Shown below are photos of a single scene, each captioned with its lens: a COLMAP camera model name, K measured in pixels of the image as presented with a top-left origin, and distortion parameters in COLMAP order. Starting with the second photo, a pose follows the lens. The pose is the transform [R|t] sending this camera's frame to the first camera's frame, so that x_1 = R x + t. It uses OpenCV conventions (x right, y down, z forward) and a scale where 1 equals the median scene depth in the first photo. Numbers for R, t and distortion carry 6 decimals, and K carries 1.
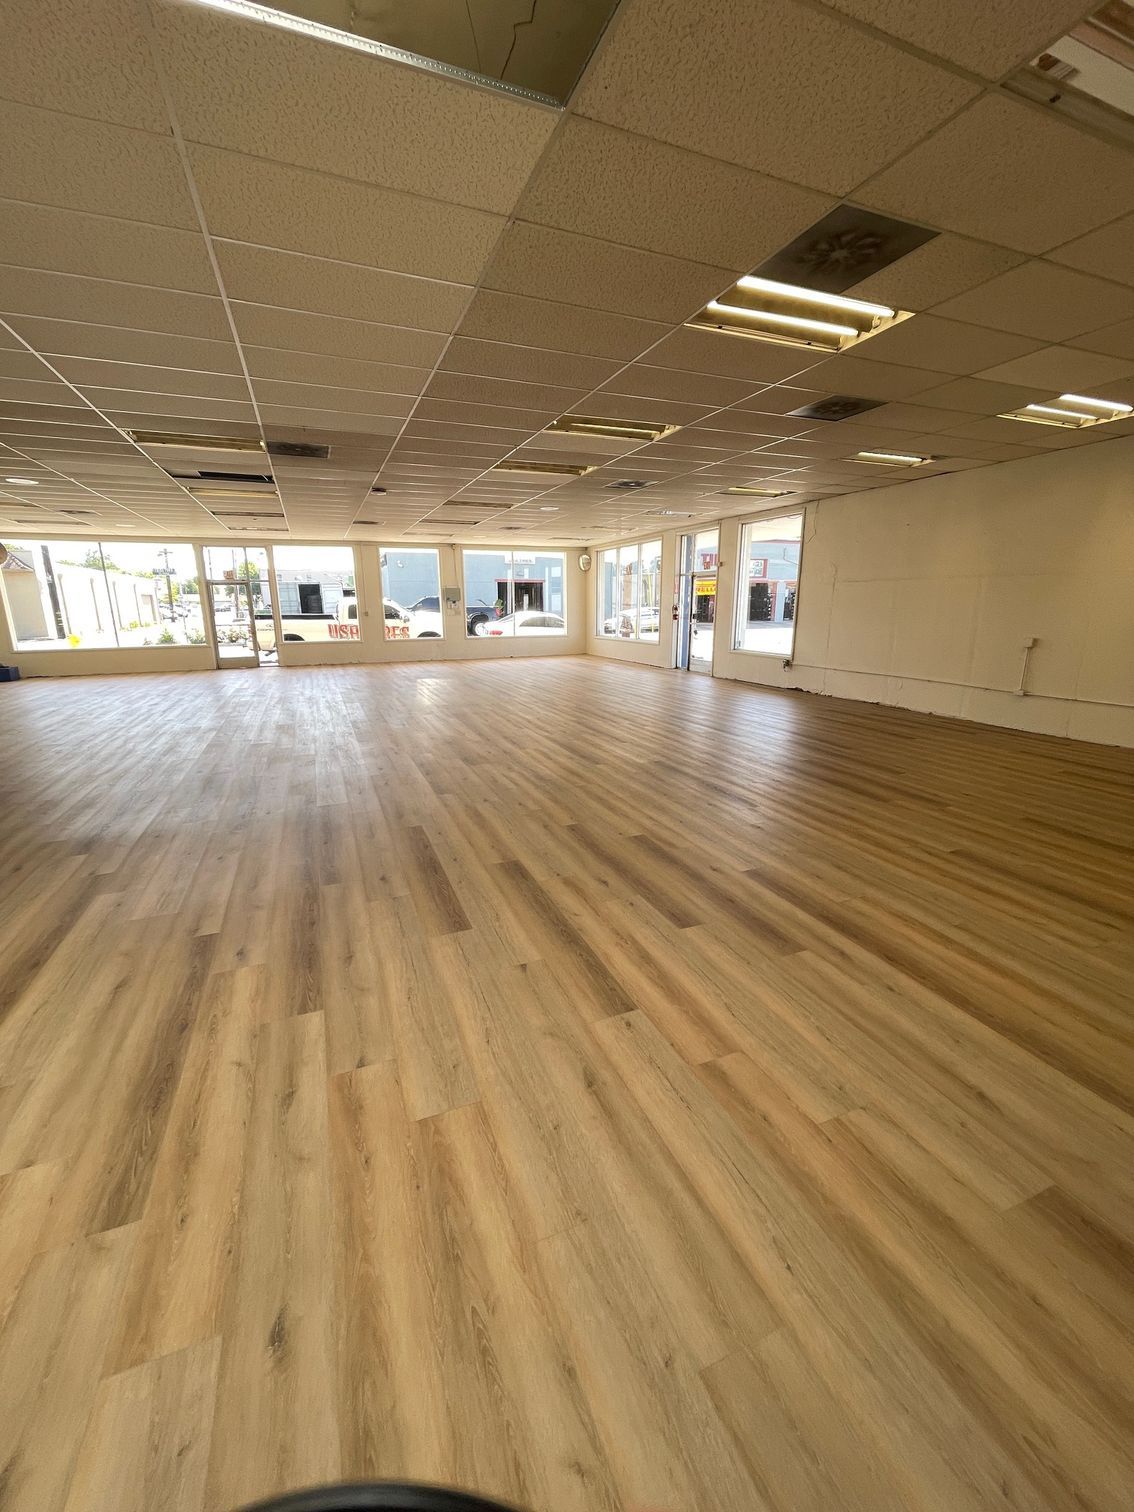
lens RADIAL K [[611.9, 0, 567.0], [0, 611.9, 756.0], [0, 0, 1]] dist [-0.003915, -0.000100]
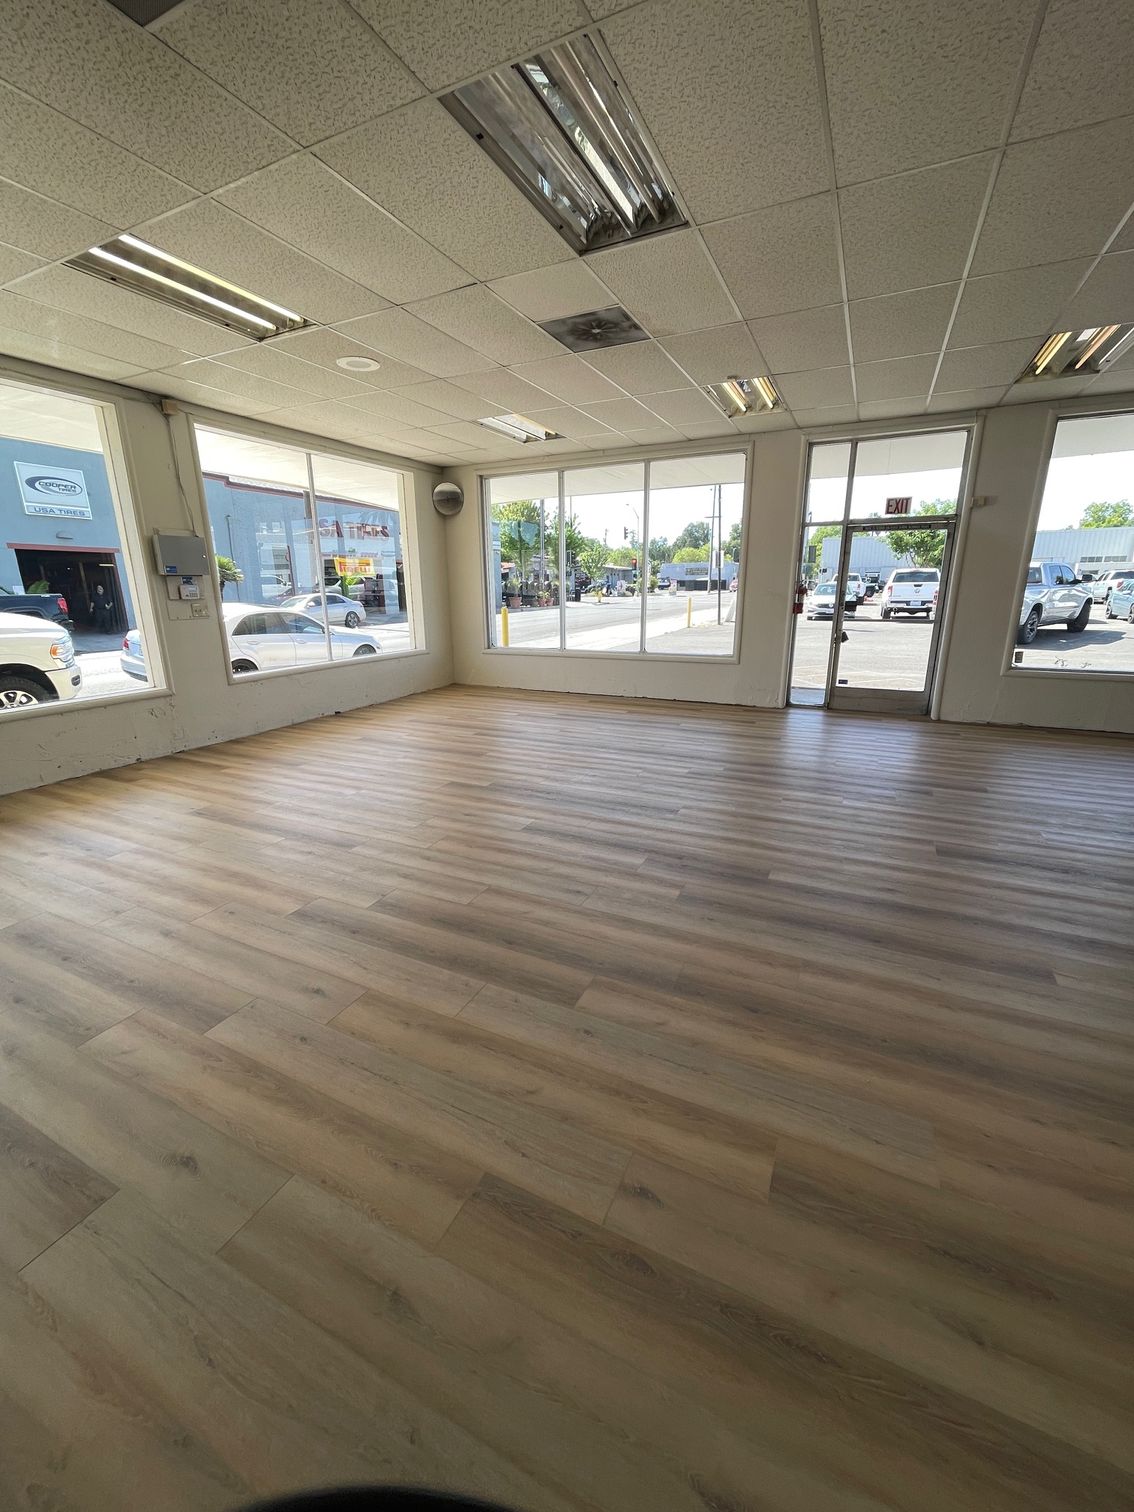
lens RADIAL K [[611.9, 0, 567.0], [0, 611.9, 756.0], [0, 0, 1]] dist [-0.003915, -0.000100]
pose [[0.751080, -0.179340, 0.635387, -0.757213], [0.165497, 0.982814, 0.081771, -0.437665], [-0.639132, 0.043738, 0.767852, 1.794141]]
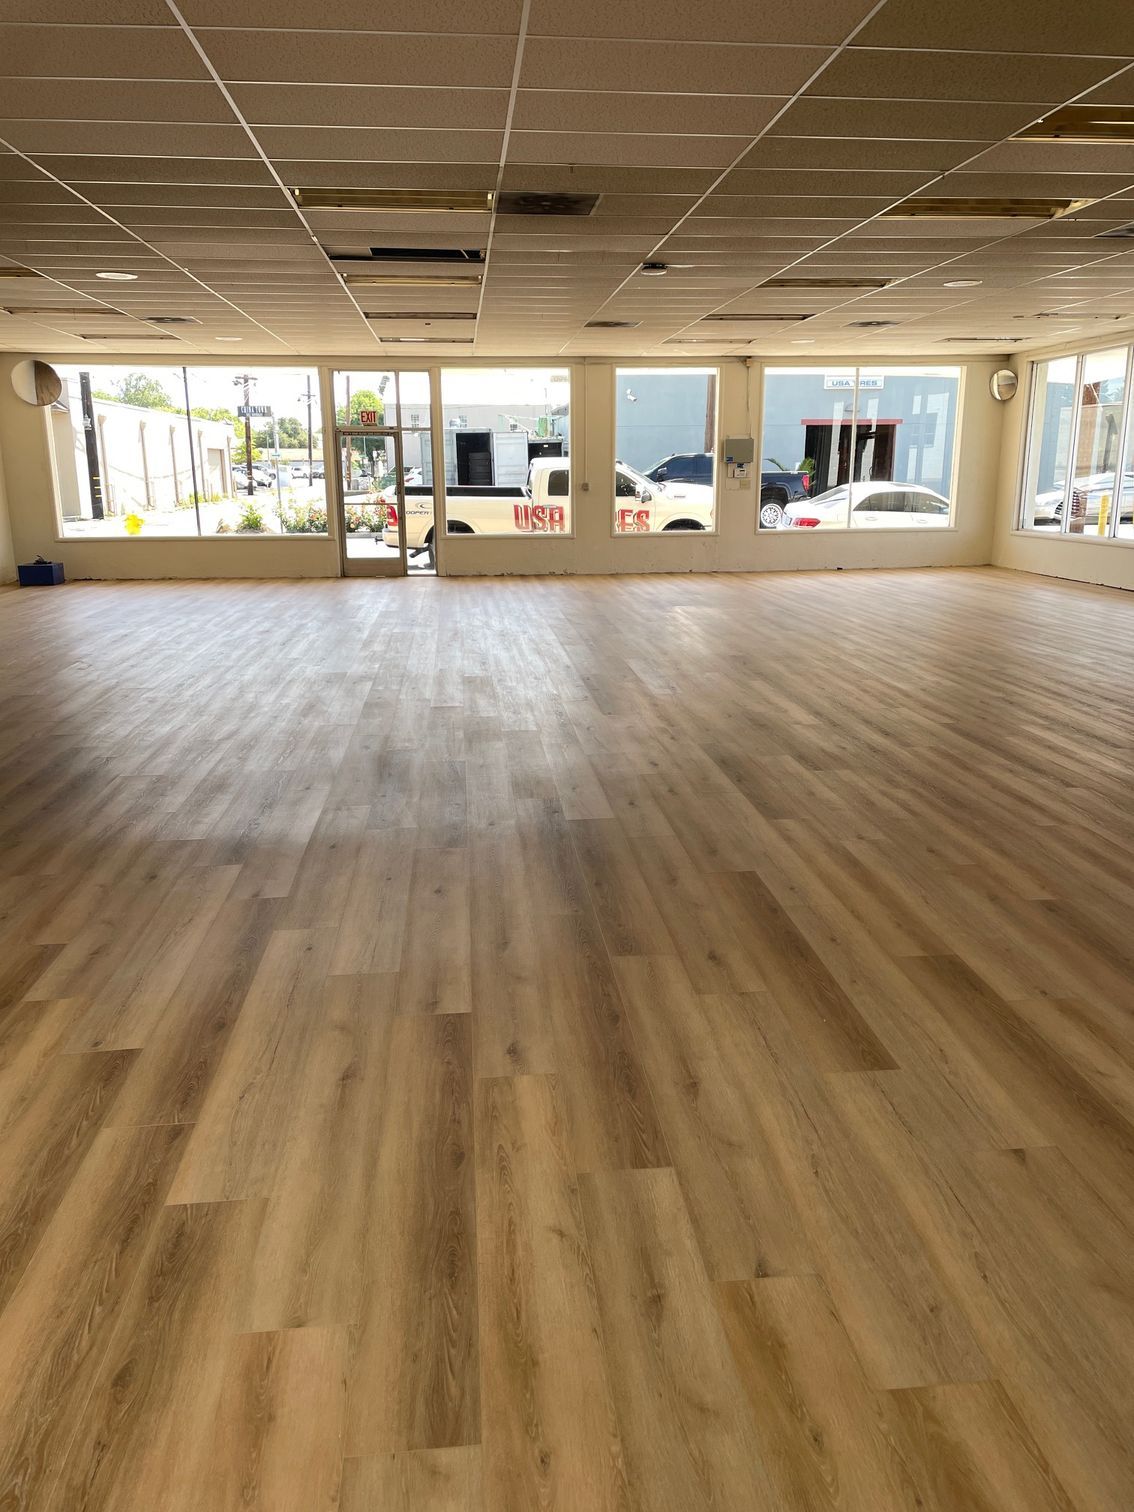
lens RADIAL K [[1140.6, 0, 571.4], [0, 1140.6, 745.7], [0, 0, 1]] dist [0.082734, -0.109454]
pose [[0.958152, 0.069315, -0.277742, -0.085771], [-0.070733, 0.997483, 0.004922, 0.004364], [0.277384, 0.014930, 0.960643, -0.040957]]
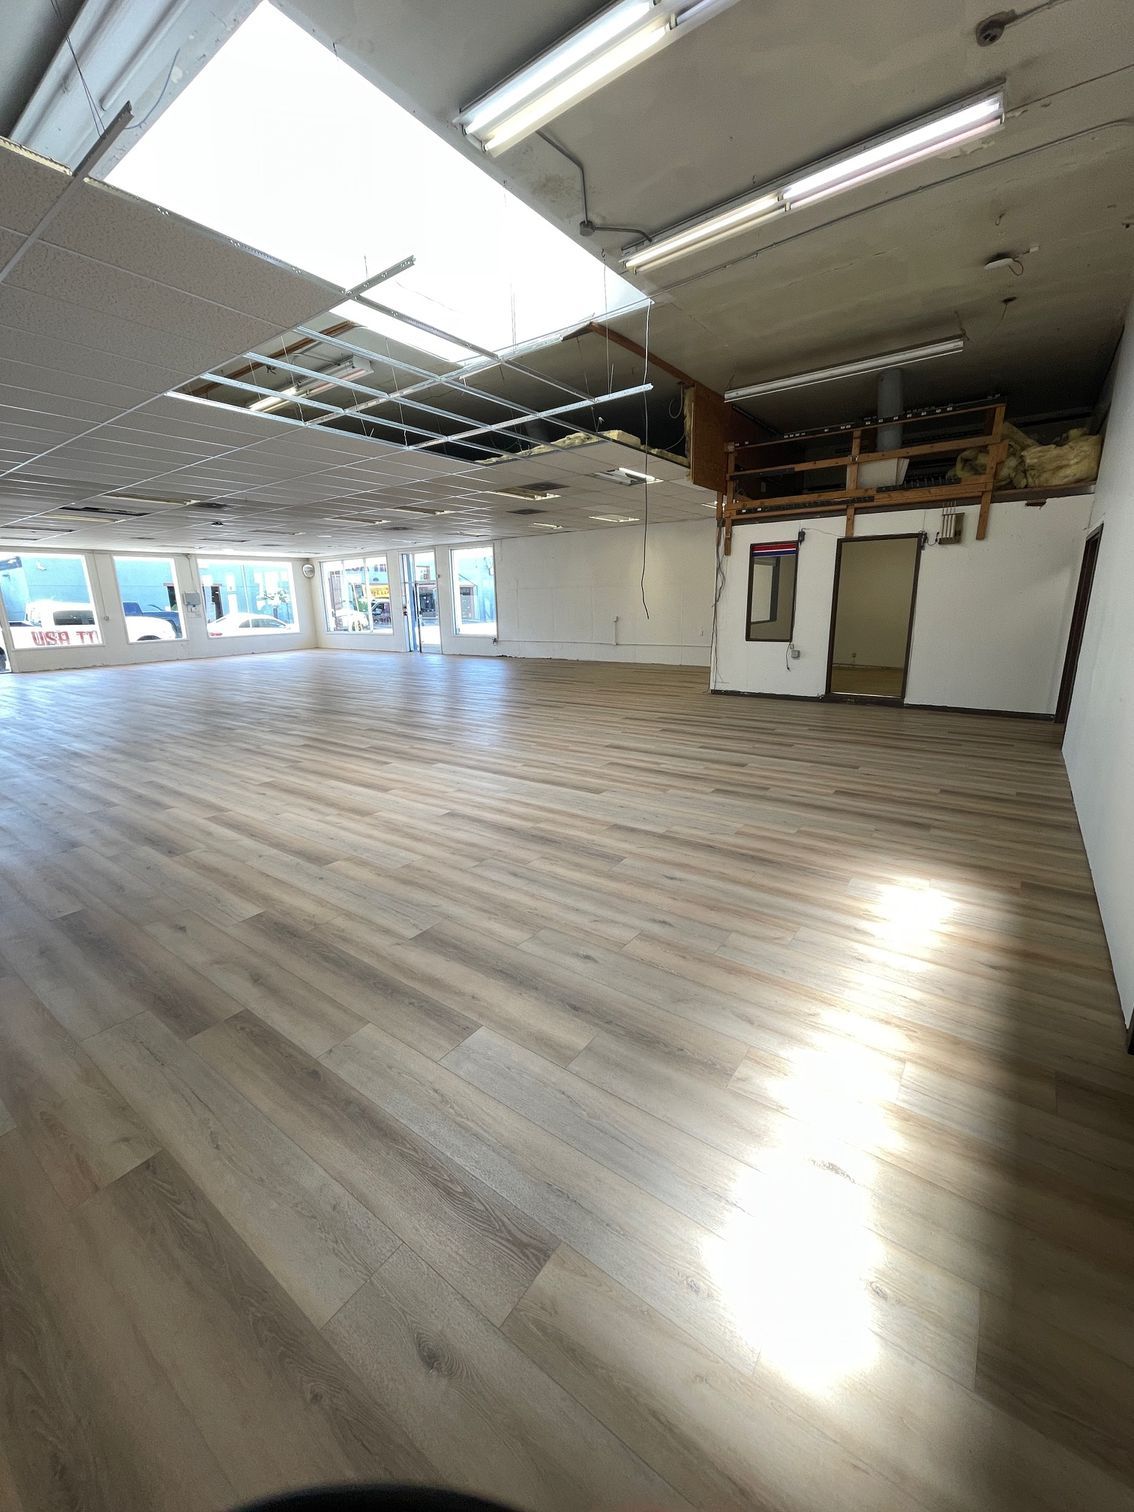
lens RADIAL K [[611.9, 0, 567.0], [0, 611.9, 756.0], [0, 0, 1]] dist [-0.003915, -0.000100]
pose [[0.851799, -0.139321, 0.505003, -0.606503], [0.140651, 0.989415, 0.035723, 0.216321], [-0.504634, 0.040600, 0.862378, -0.844241]]
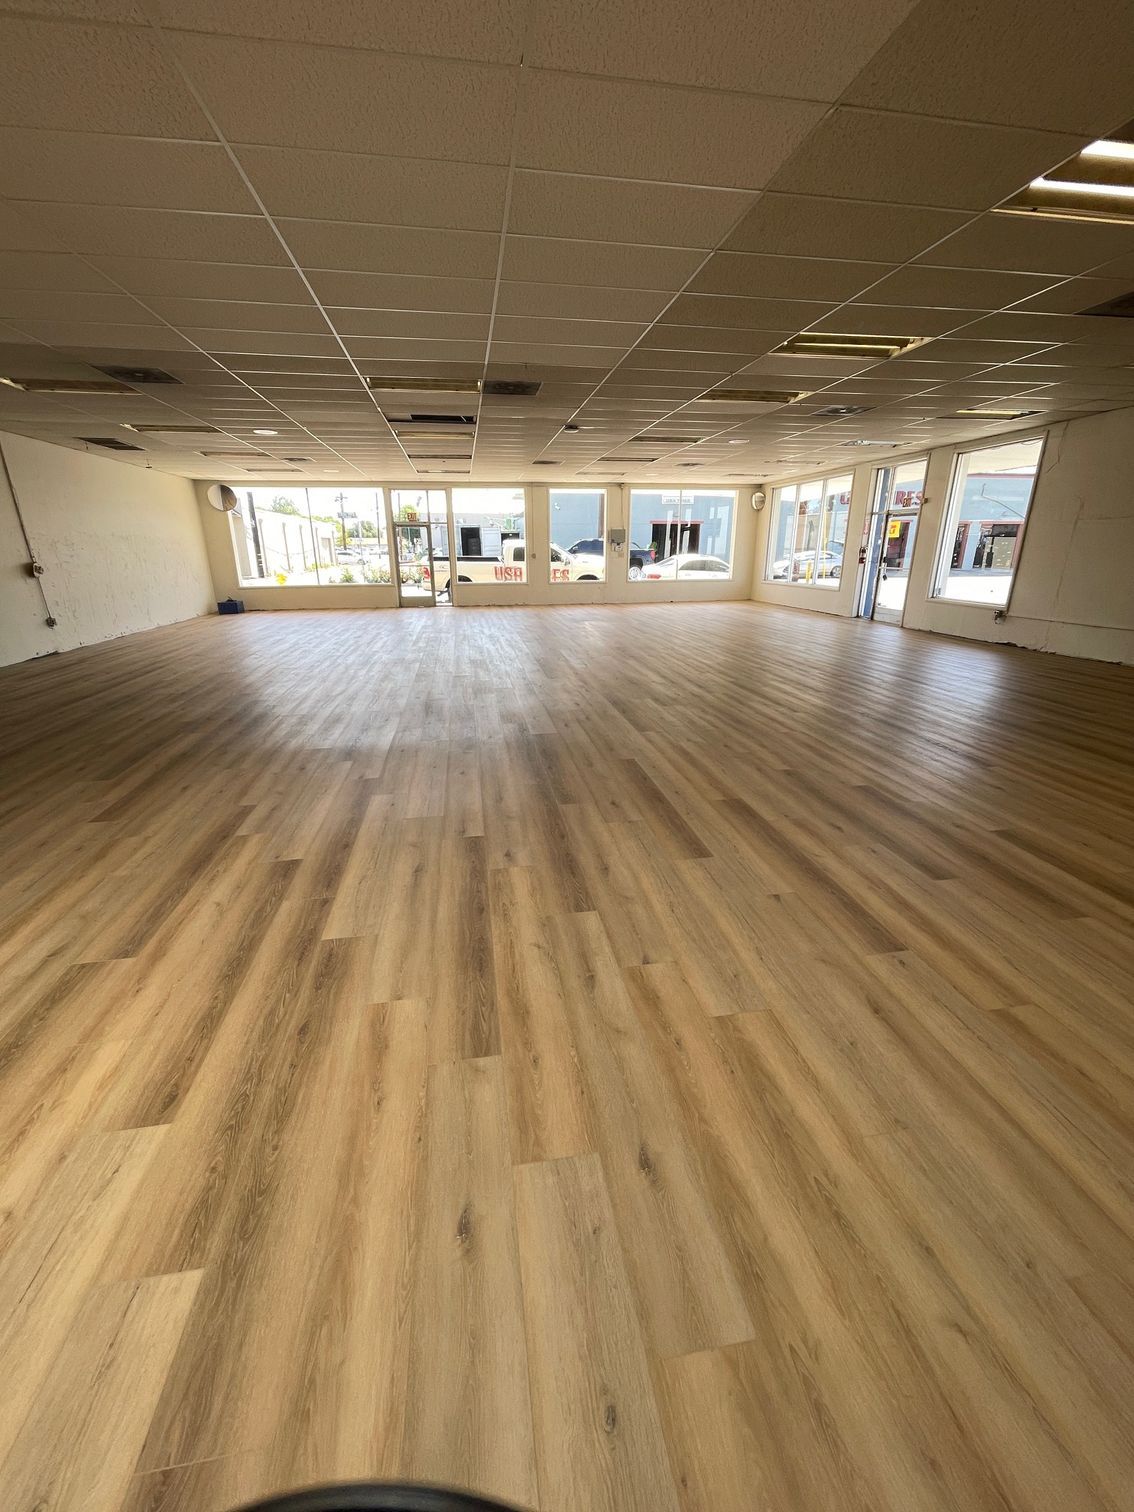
lens RADIAL K [[611.9, 0, 567.0], [0, 611.9, 756.0], [0, 0, 1]] dist [-0.003915, -0.000100]
pose [[0.974891, 0.073737, -0.210122, -0.097122], [-0.055880, 0.994400, 0.089698, 0.016530], [0.215559, -0.075705, 0.973552, -0.026330]]
